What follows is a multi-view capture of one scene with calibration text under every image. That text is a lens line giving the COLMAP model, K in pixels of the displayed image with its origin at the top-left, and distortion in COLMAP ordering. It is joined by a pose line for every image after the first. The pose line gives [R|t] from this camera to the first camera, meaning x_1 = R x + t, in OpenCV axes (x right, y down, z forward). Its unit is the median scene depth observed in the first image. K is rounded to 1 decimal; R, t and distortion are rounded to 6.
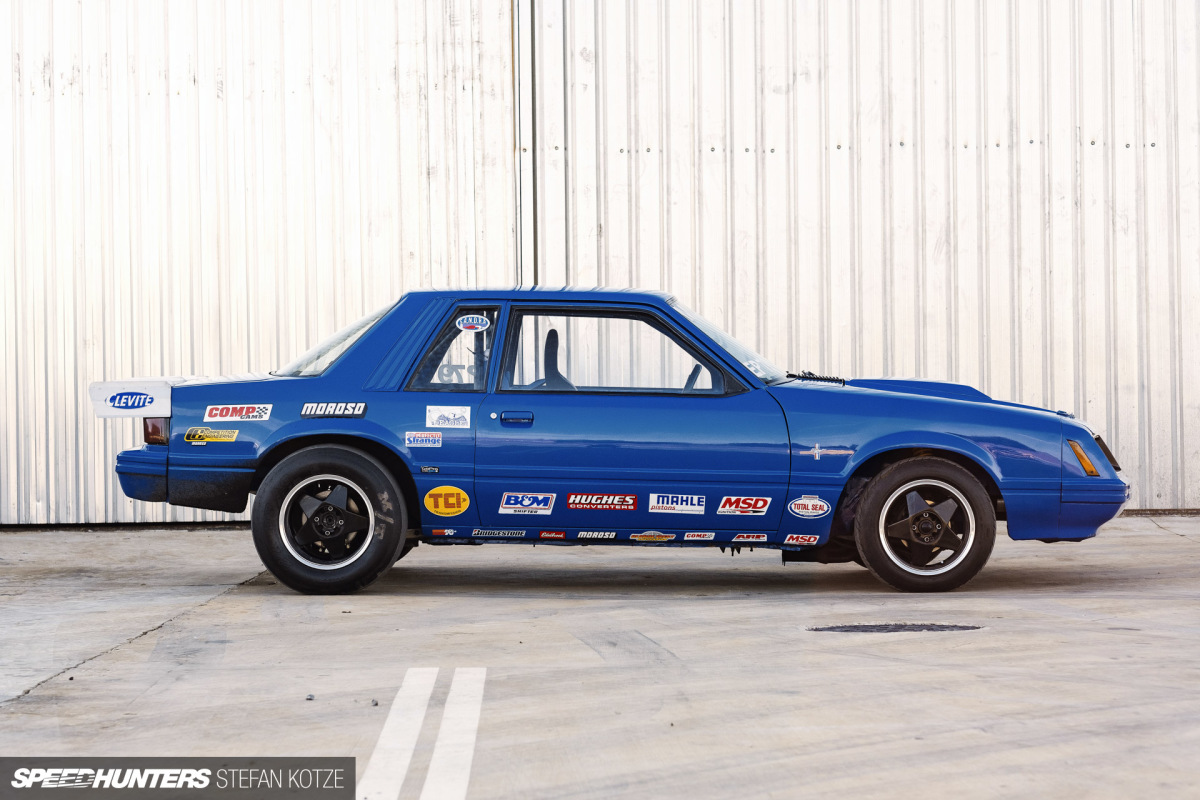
lens RADIAL K [[2909.5, 0, 598.2], [0, 2909.5, 407.6], [0, 0, 1]] dist [0.037960, 0.000000]
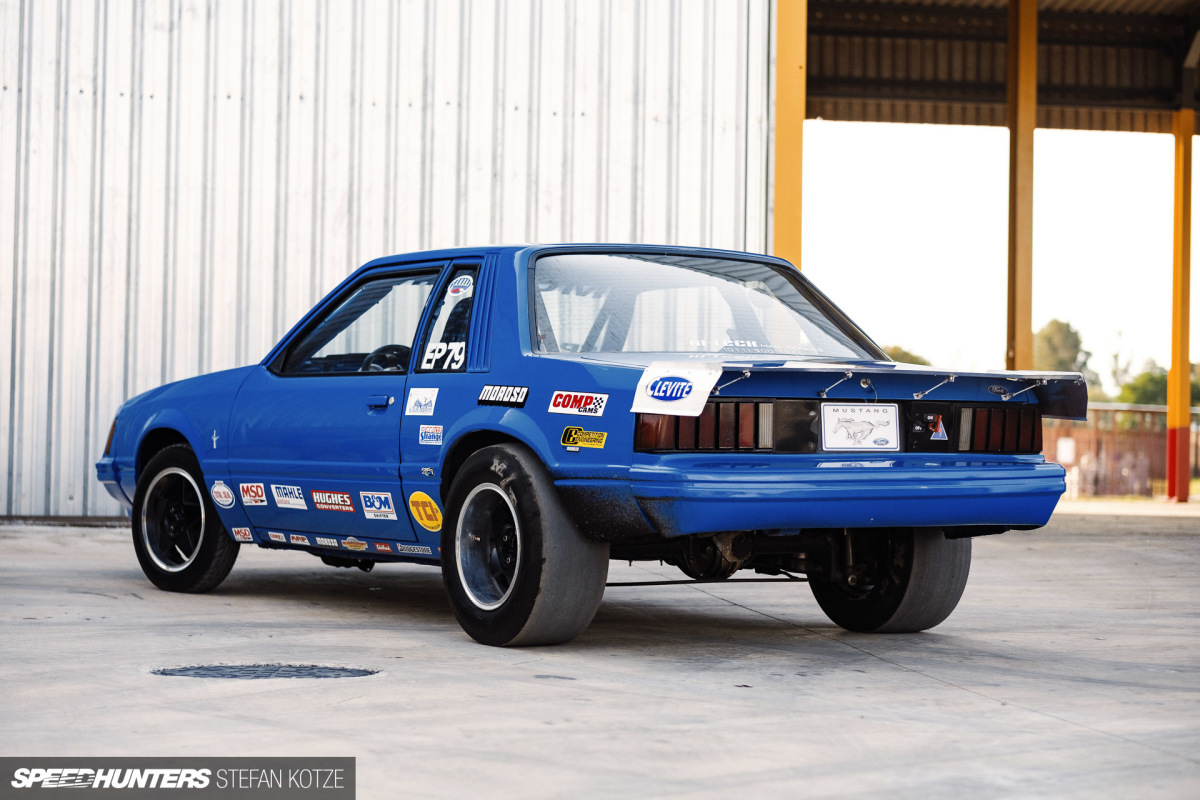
lens RADIAL K [[2909.5, 0, 604.0], [0, 2909.5, 399.9], [0, 0, 1]] dist [0.037960, 0.000000]
pose [[0.977848, 0.033331, 0.206647, 0.015740], [-0.032629, 0.999444, -0.006803, 0.003199], [-0.206759, -0.000091, 0.978392, 0.127346]]
